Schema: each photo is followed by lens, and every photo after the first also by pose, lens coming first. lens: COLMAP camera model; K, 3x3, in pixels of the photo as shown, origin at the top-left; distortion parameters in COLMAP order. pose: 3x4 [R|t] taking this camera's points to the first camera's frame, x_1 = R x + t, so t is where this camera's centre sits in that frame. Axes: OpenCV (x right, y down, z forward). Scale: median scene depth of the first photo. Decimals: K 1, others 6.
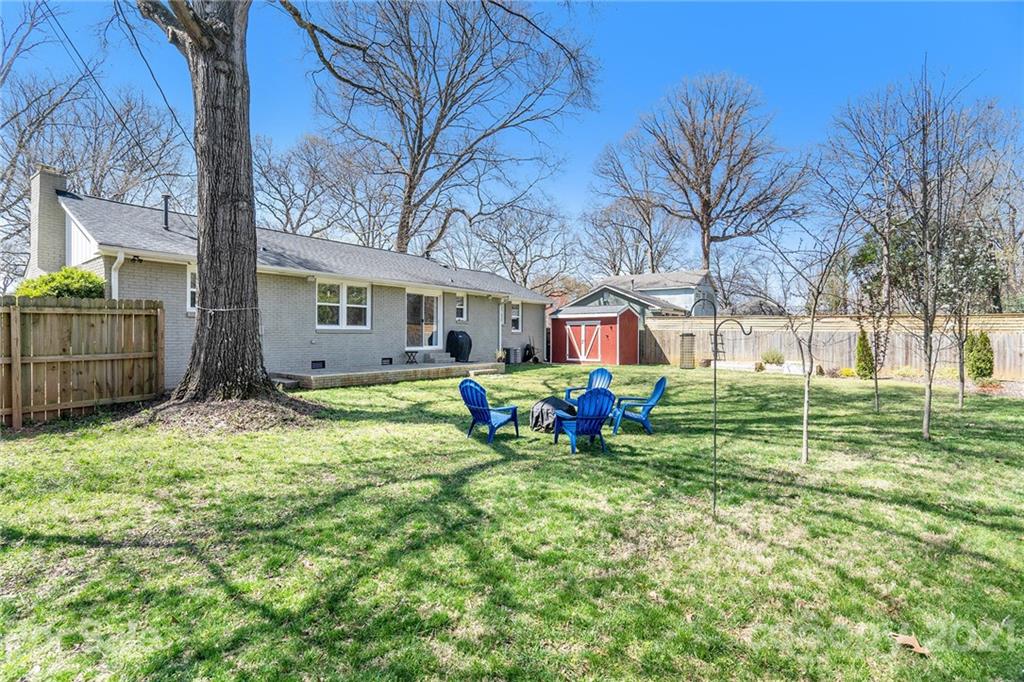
lens RADIAL K [[475.4, 0, 512.0], [0, 475.4, 341.0], [0, 0, 1]] dist [-0.021833, -0.000208]
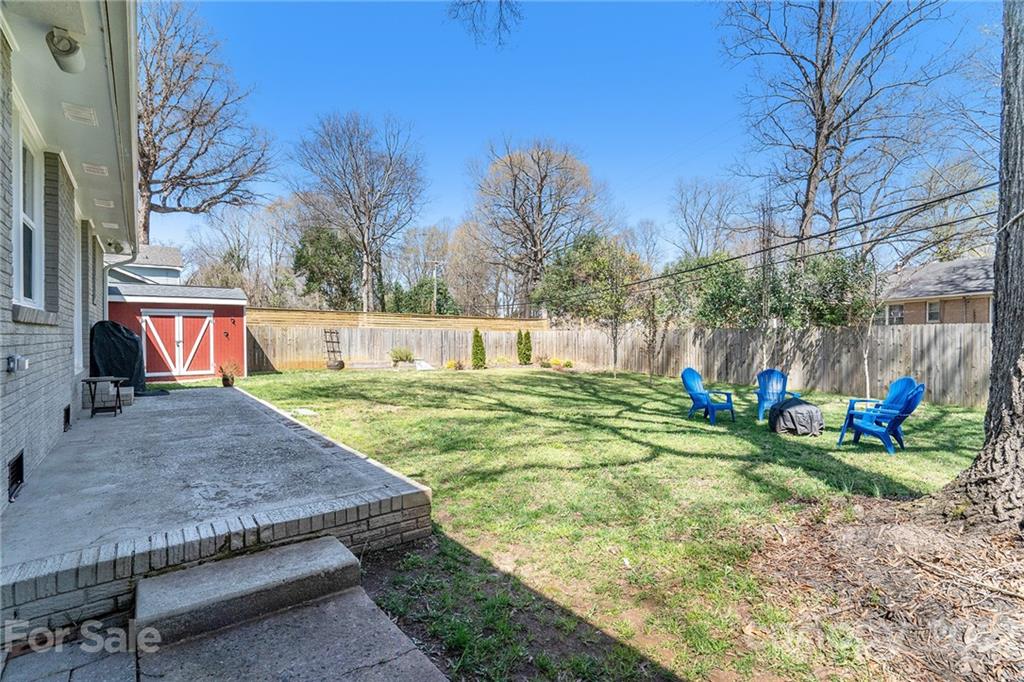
lens RADIAL K [[486.7, 0, 512.0], [0, 486.7, 341.0], [0, 0, 1]] dist [-0.002745, -0.000075]
pose [[0.312206, -0.015315, 0.949891, -0.305675], [0.006828, 0.999880, 0.013877, -0.006955], [-0.949990, 0.002154, 0.312273, 0.391400]]
